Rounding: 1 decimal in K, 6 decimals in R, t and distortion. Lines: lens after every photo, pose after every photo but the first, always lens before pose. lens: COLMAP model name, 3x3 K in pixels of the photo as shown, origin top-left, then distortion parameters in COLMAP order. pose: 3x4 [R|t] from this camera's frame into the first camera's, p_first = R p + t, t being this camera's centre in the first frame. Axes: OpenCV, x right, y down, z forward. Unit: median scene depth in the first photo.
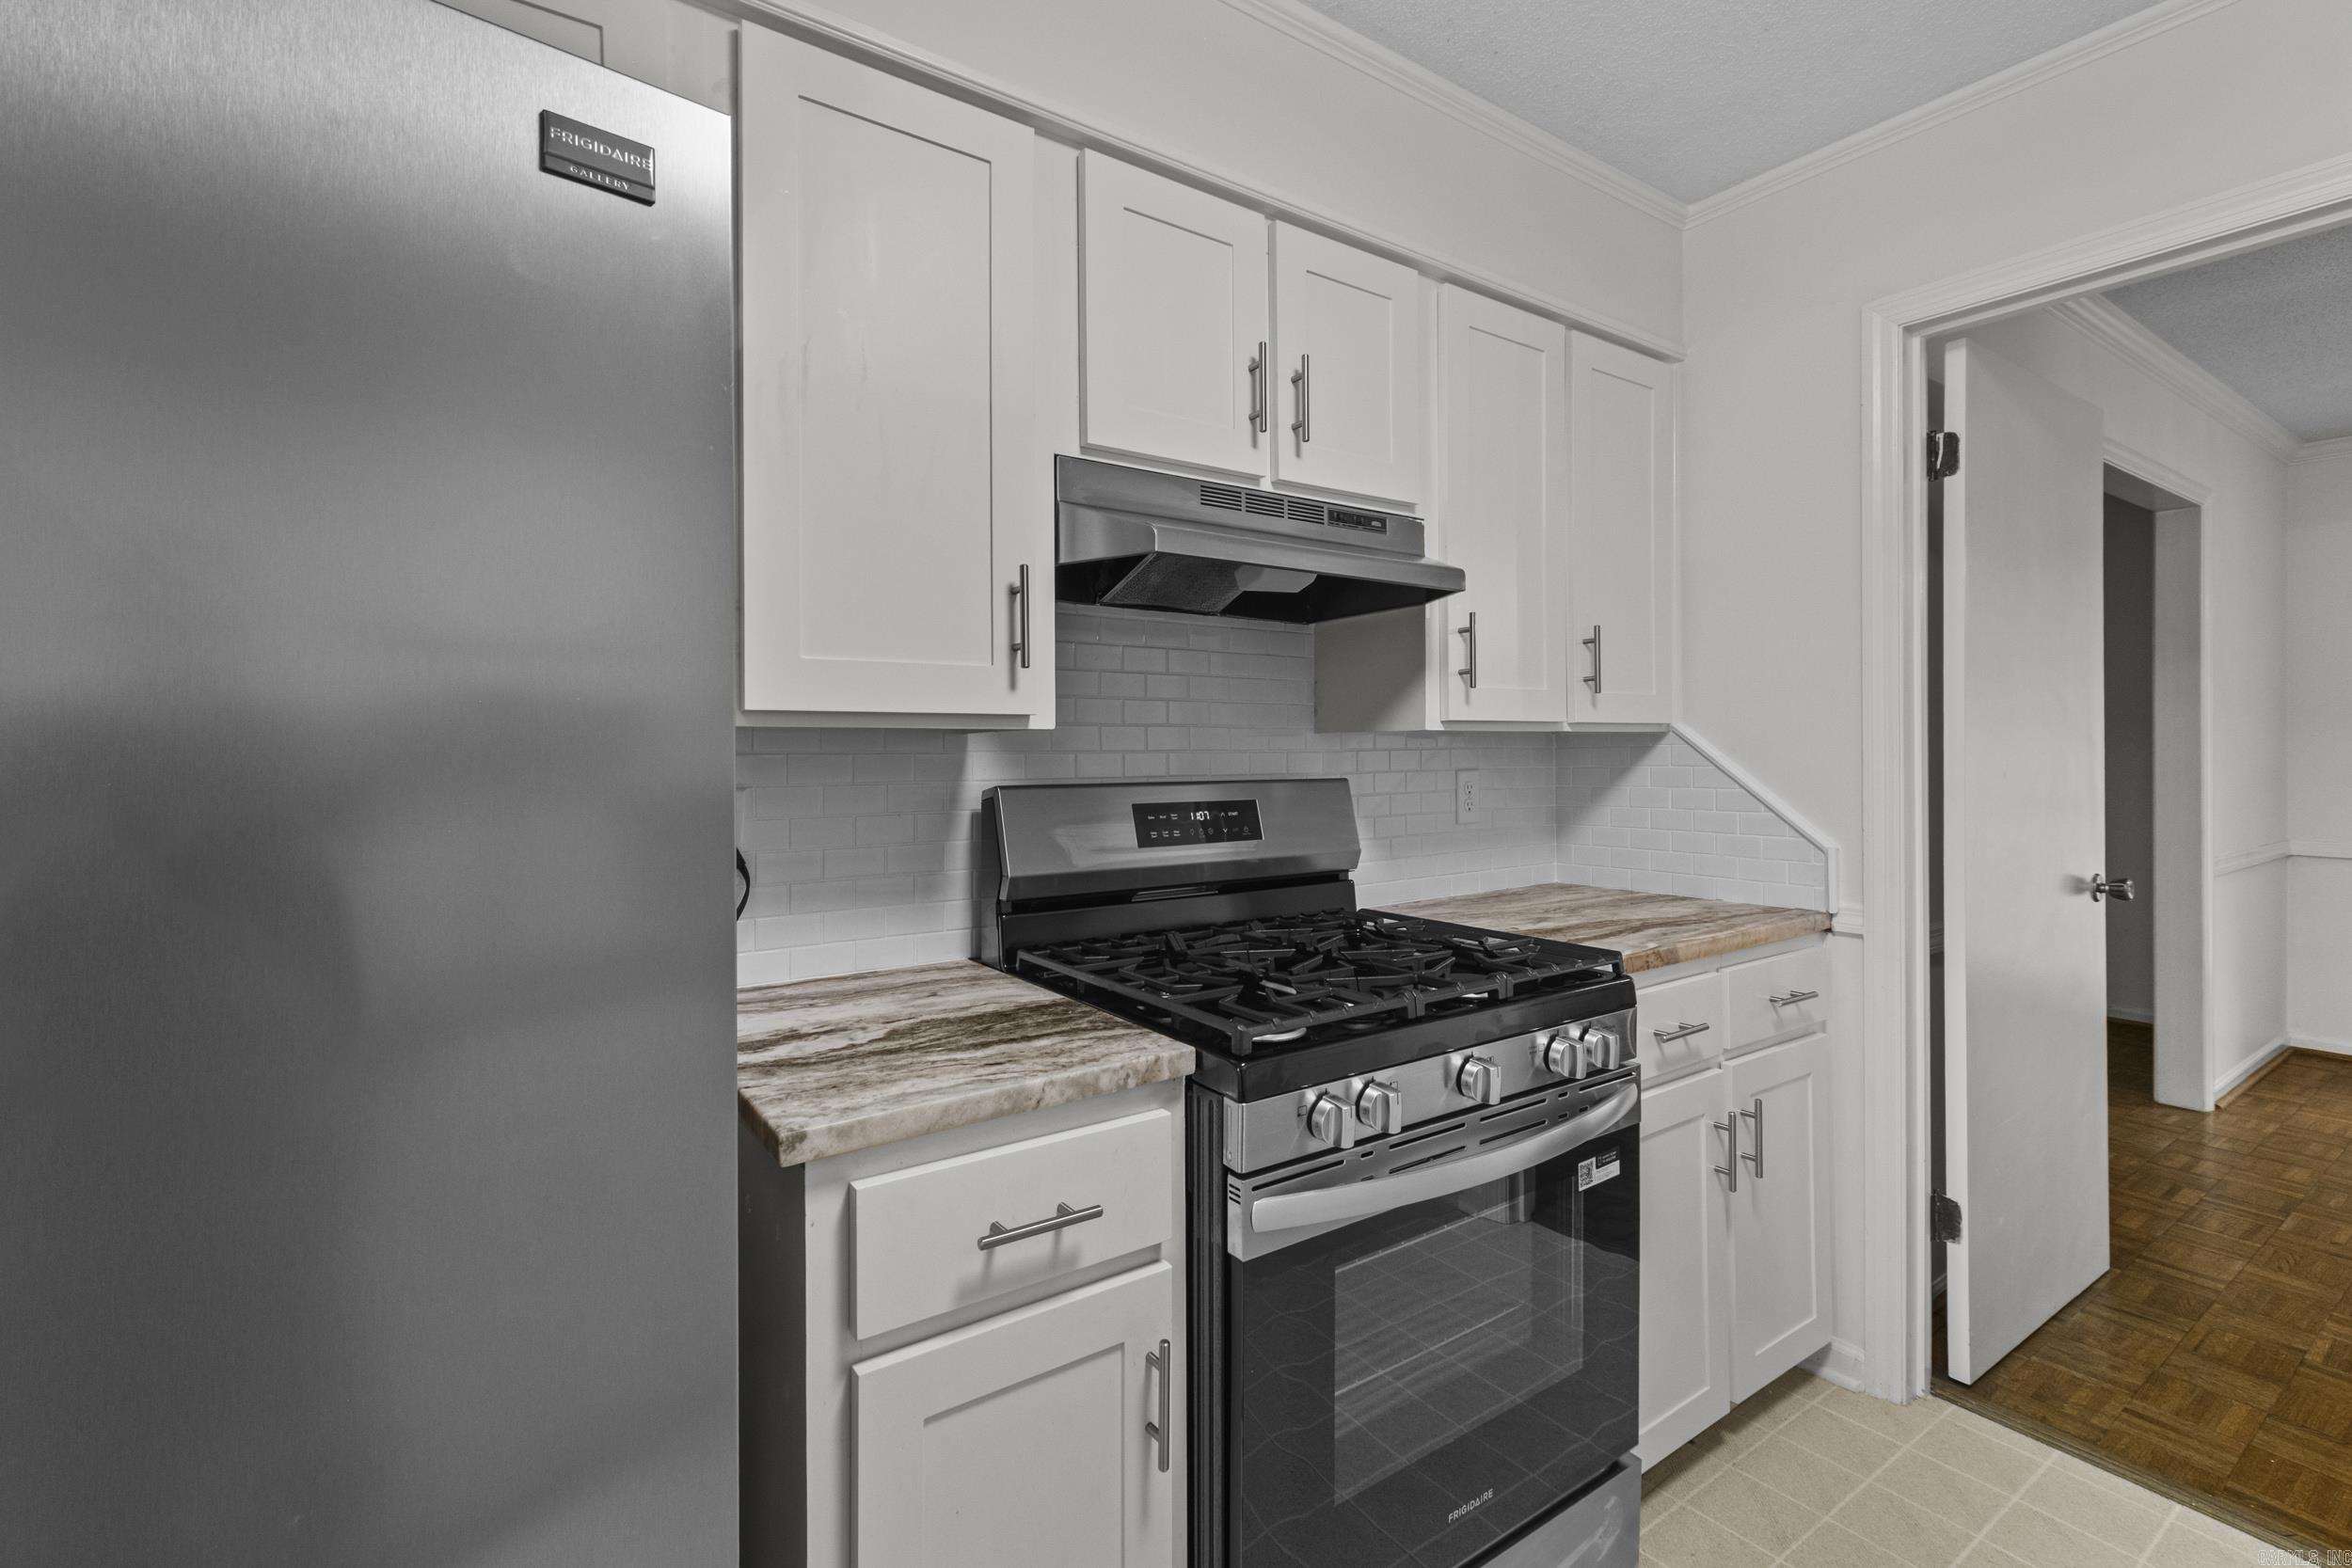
lens RADIAL K [[1028.0, 0, 1178.6], [0, 1028.0, 746.7], [0, 0, 1]] dist [0.009672, -0.001785]
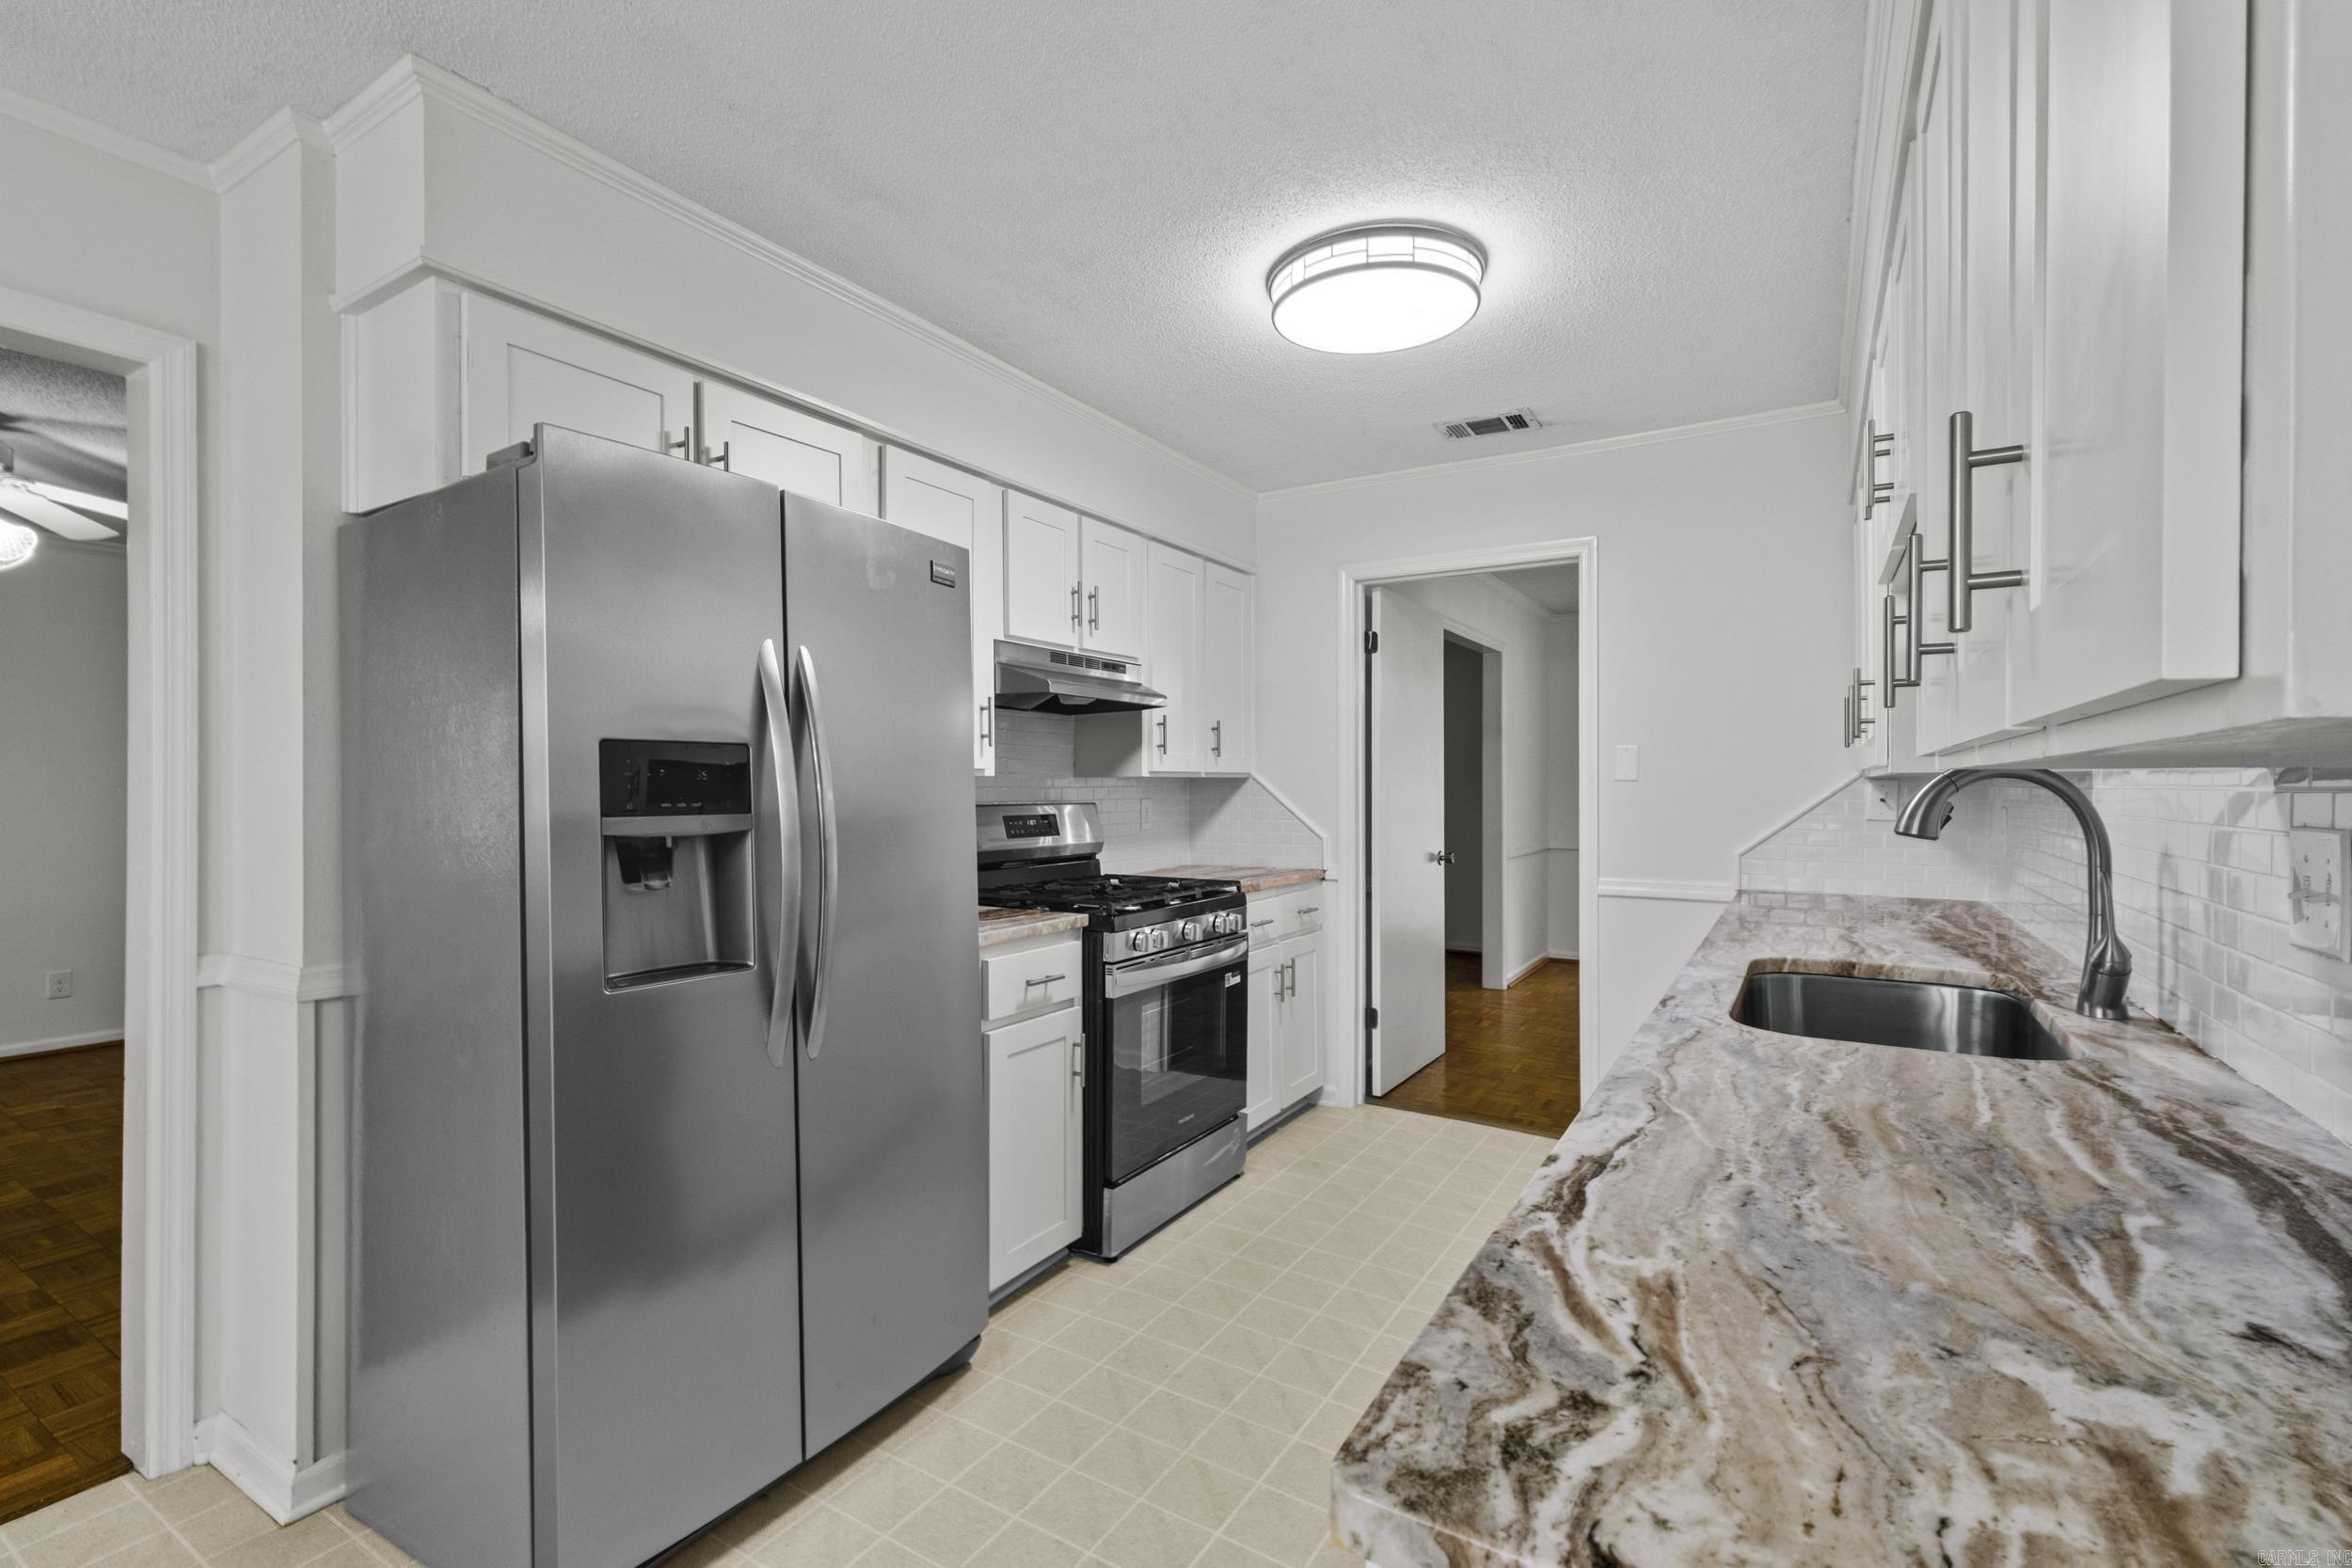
lens RADIAL K [[1028.0, 0, 1183.5], [0, 1028.0, 785.9], [0, 0, 1]] dist [0.009672, -0.001785]
pose [[0.912683, 0.002830, 0.408659, -0.460831], [-0.002876, 0.999996, -0.000503, 0.002228], [-0.408659, -0.000716, 0.912687, -0.754873]]
